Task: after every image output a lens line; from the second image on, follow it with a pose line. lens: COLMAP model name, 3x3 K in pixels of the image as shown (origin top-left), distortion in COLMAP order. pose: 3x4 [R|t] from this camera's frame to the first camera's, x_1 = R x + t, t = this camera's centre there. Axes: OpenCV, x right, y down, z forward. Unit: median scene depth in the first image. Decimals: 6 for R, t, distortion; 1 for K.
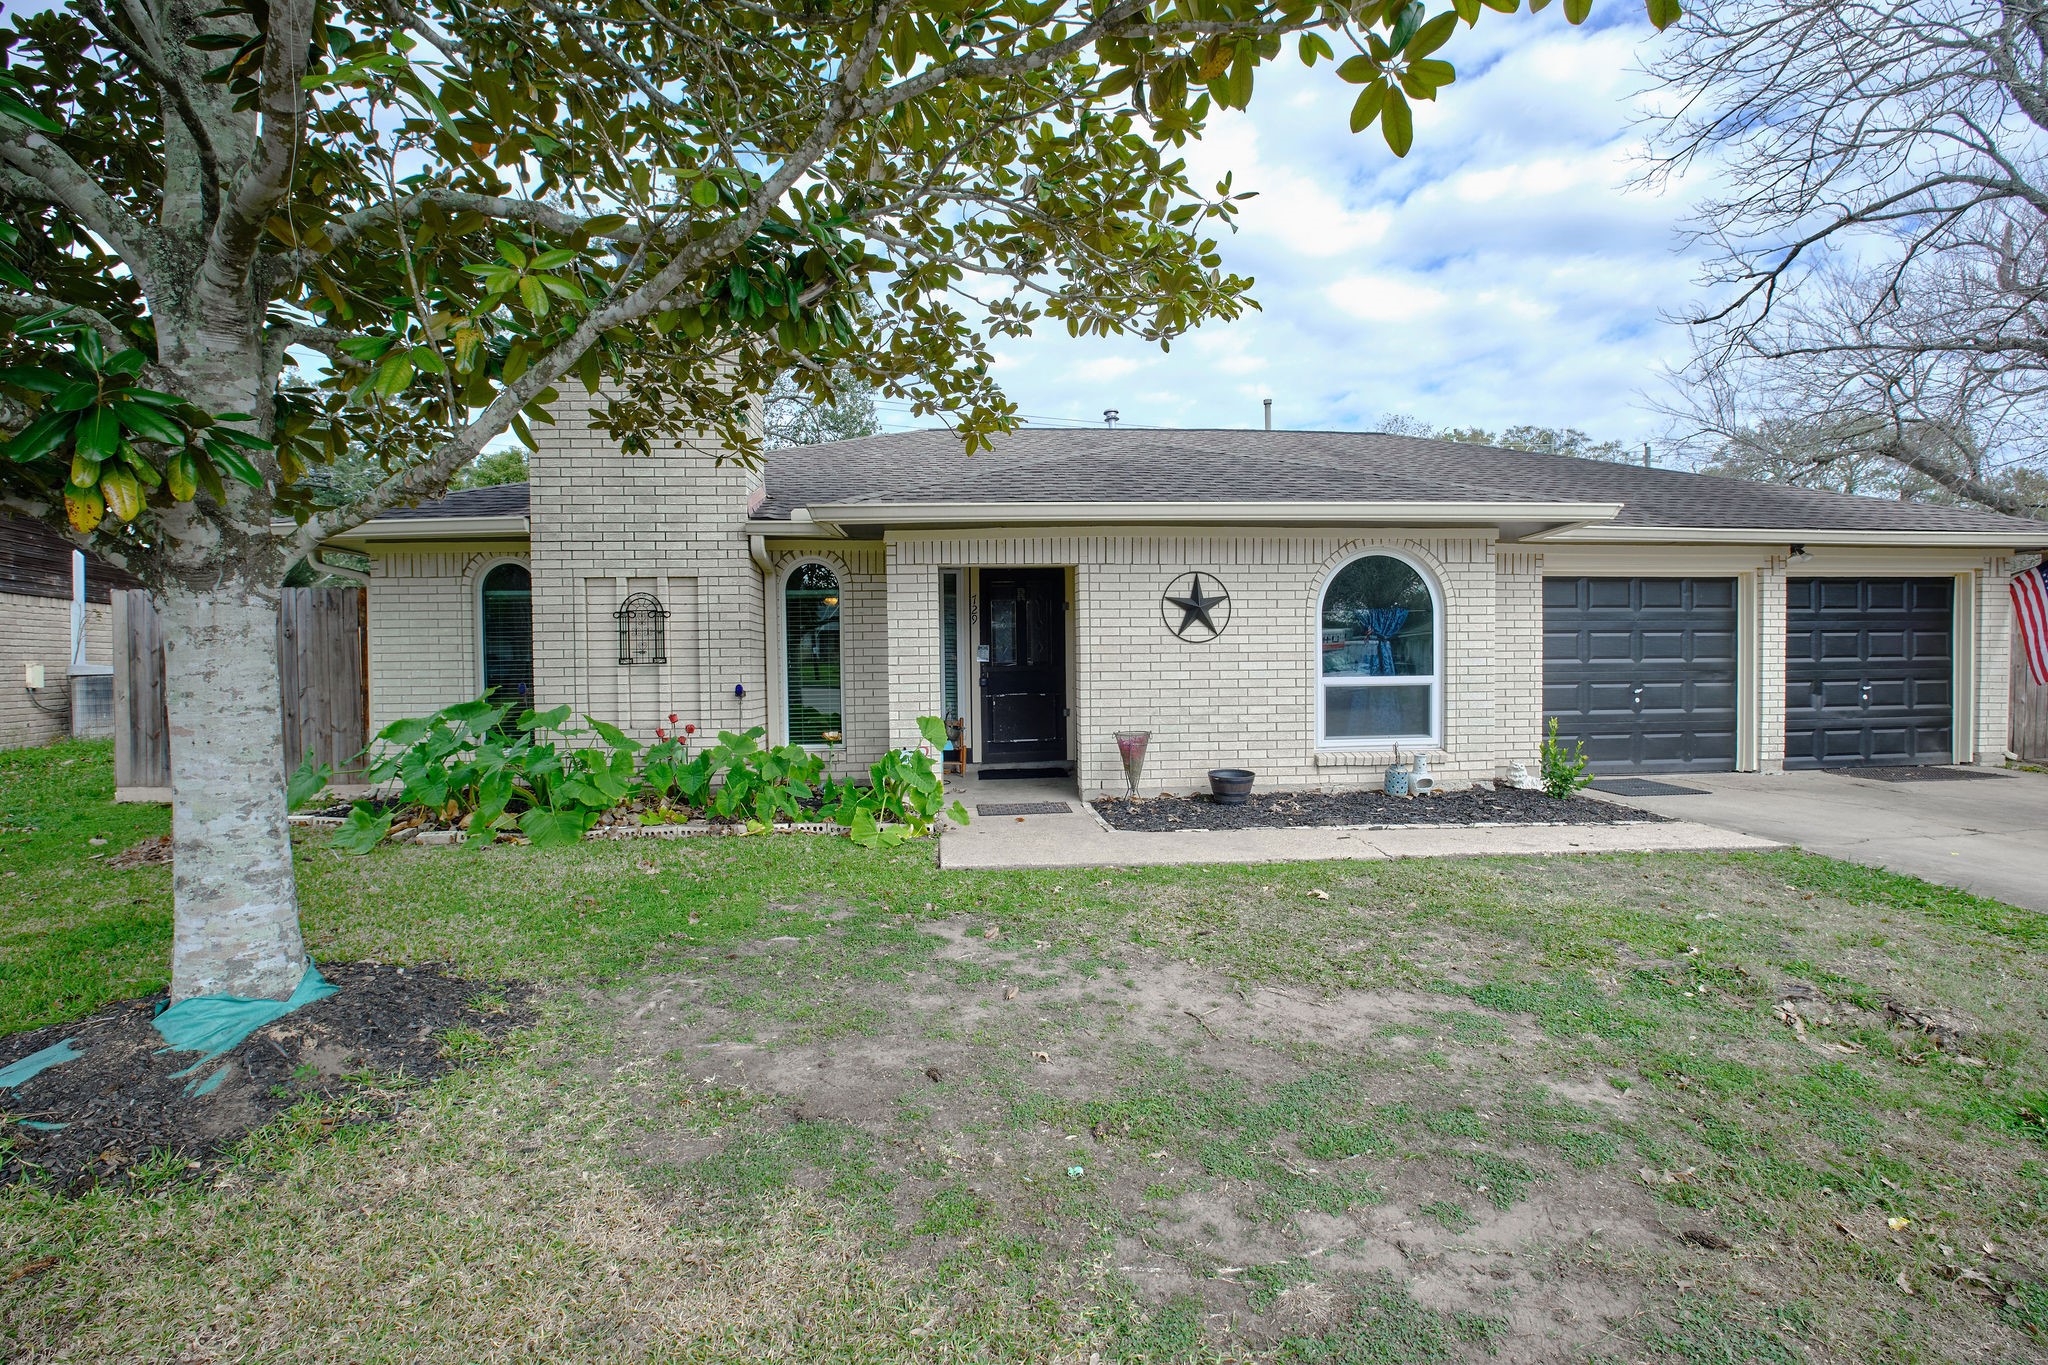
lens RADIAL K [[901.8, 0, 1025.1], [0, 901.8, 674.5], [0, 0, 1]] dist [-0.003674, -0.000286]
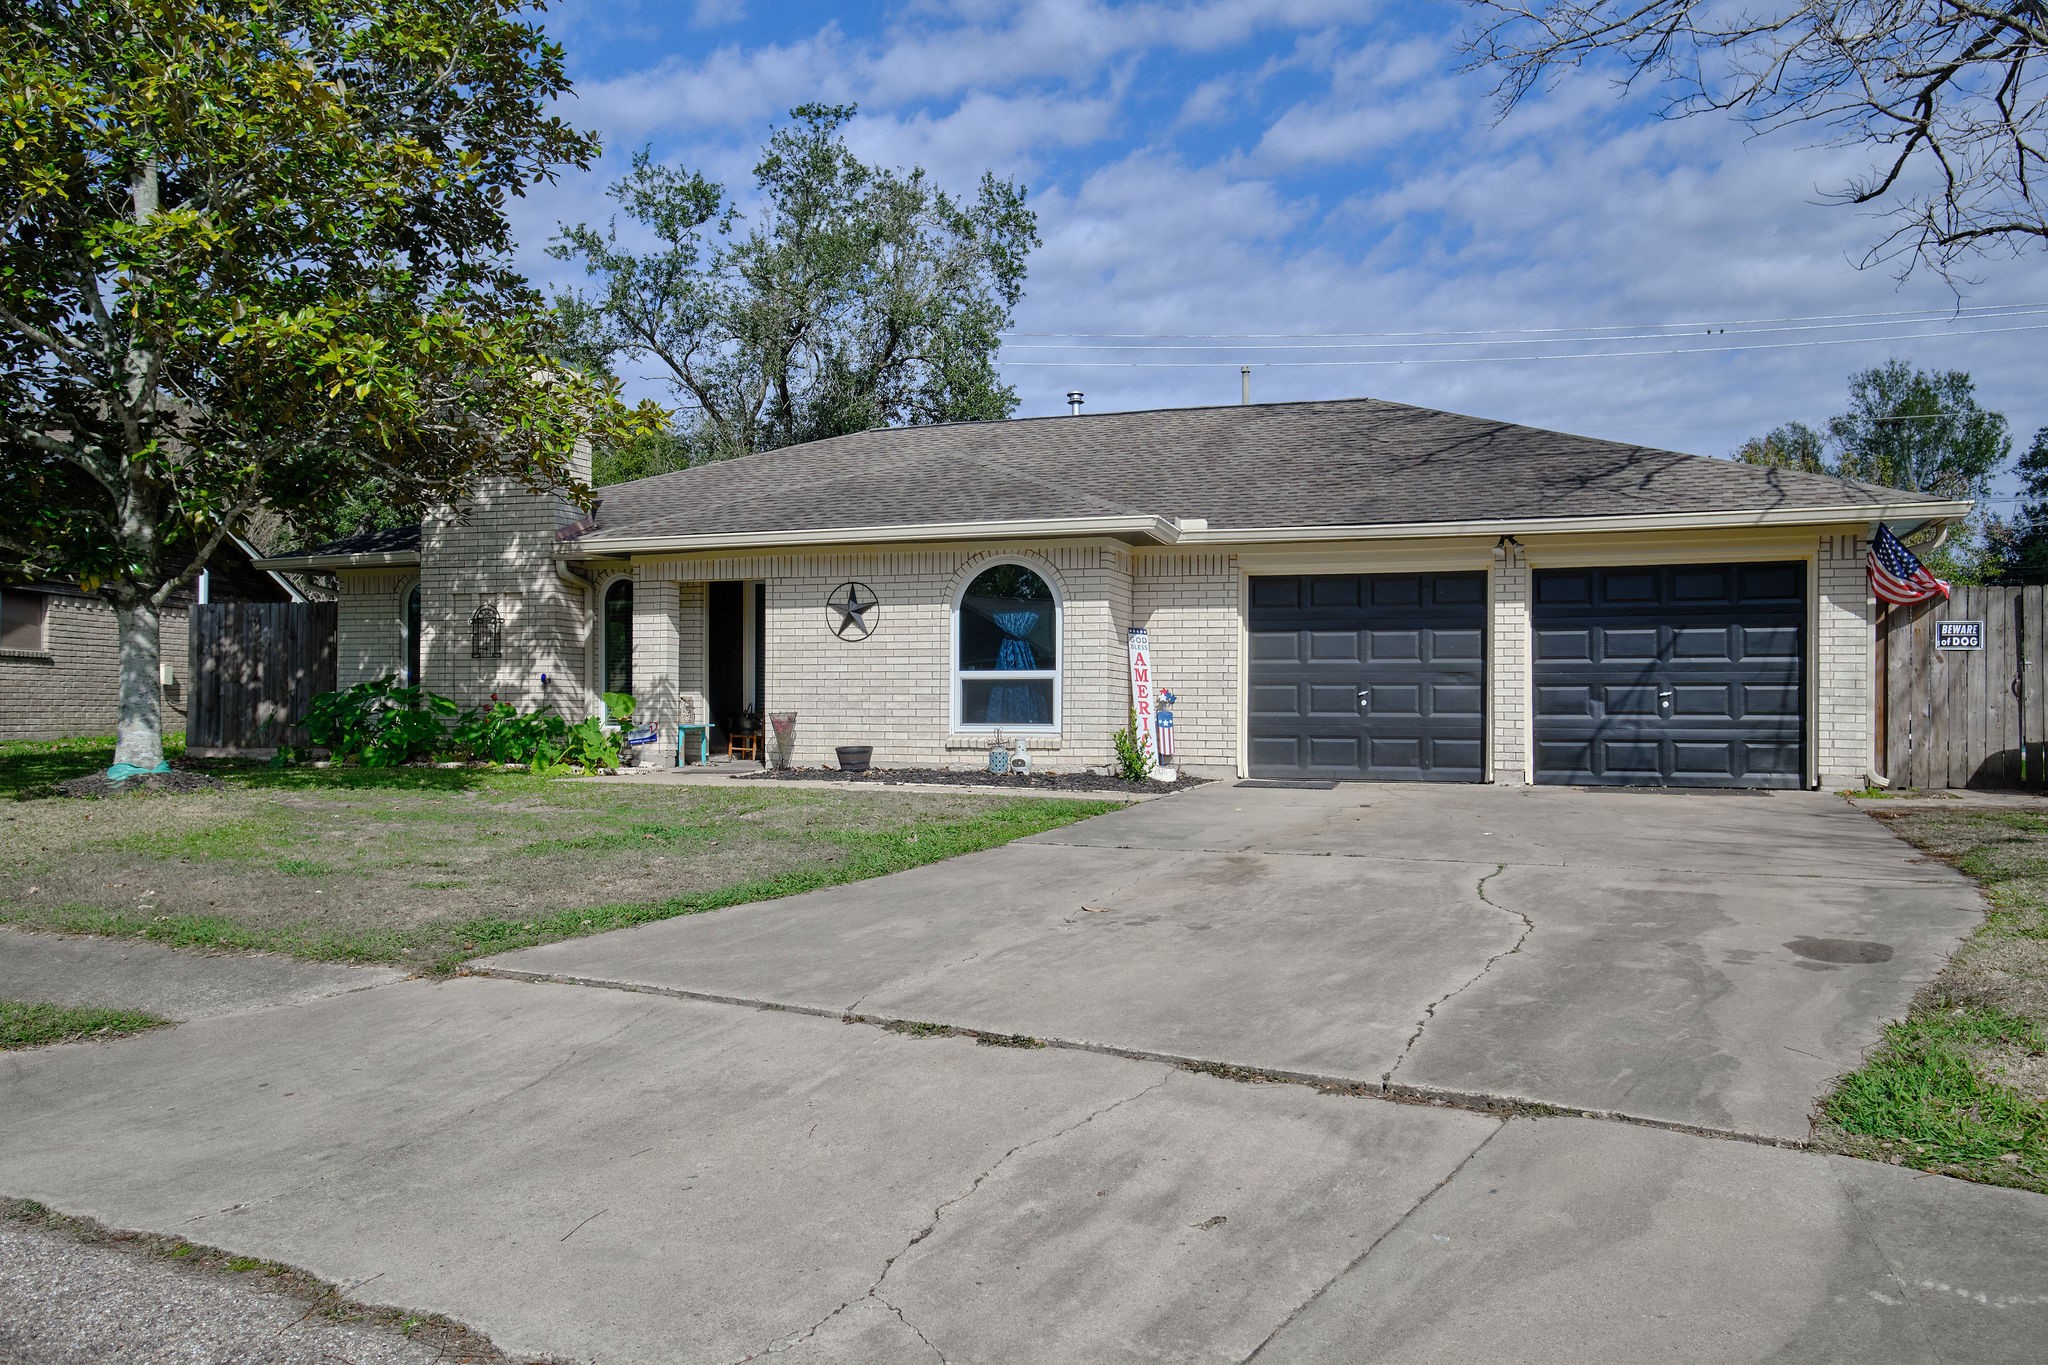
lens RADIAL K [[1596.9, 0, 1023.4], [0, 1596.9, 691.9], [0, 0, 1]] dist [0.076302, 0.002410]
pose [[0.905057, 0.009798, -0.425177, 1.281031], [-0.020368, 0.999586, -0.020322, 0.069746], [0.424802, 0.027053, 0.904882, -0.812206]]
